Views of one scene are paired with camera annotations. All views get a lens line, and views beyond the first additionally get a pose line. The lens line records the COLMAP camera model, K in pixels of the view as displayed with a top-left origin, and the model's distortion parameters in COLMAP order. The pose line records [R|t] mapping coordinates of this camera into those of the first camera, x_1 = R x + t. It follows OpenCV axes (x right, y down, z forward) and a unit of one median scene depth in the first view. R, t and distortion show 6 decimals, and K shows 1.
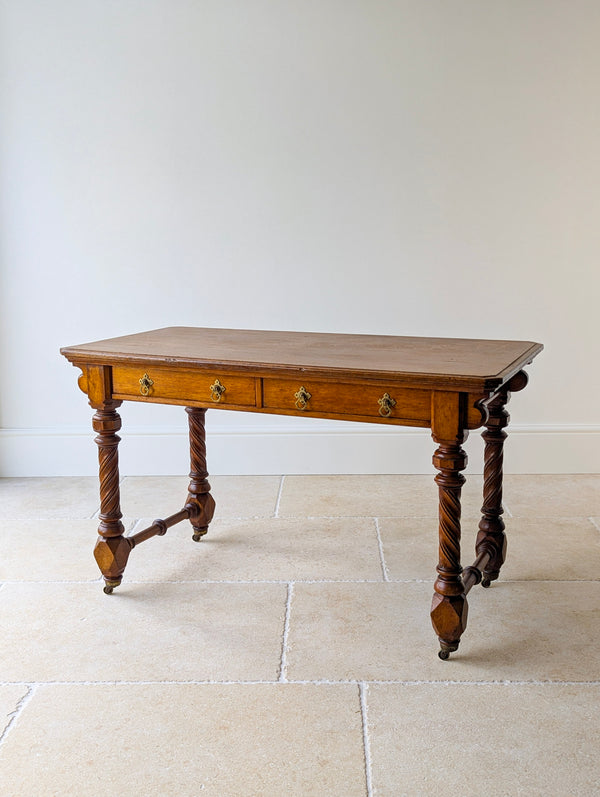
lens RADIAL K [[885.5, 0, 300.0], [0, 885.5, 398.5], [0, 0, 1]] dist [0.011833, 0.016266]
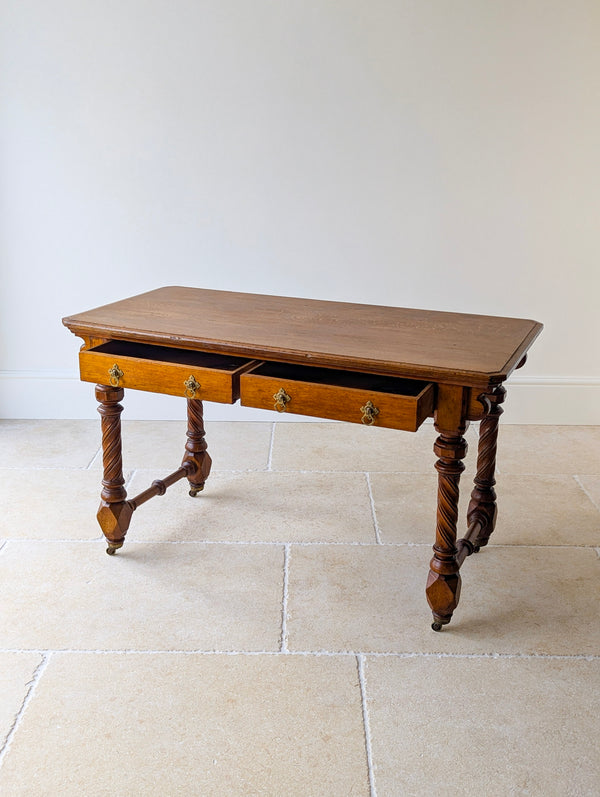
lens RADIAL K [[895.0, 0, 291.3], [0, 895.0, 402.5], [0, 0, 1]] dist [0.015435, -0.004406]
pose [[0.999675, 0.014321, 0.021074, -0.036814], [-0.016708, 0.992896, 0.117807, -0.098128], [-0.019237, -0.118121, 0.992813, -0.022792]]
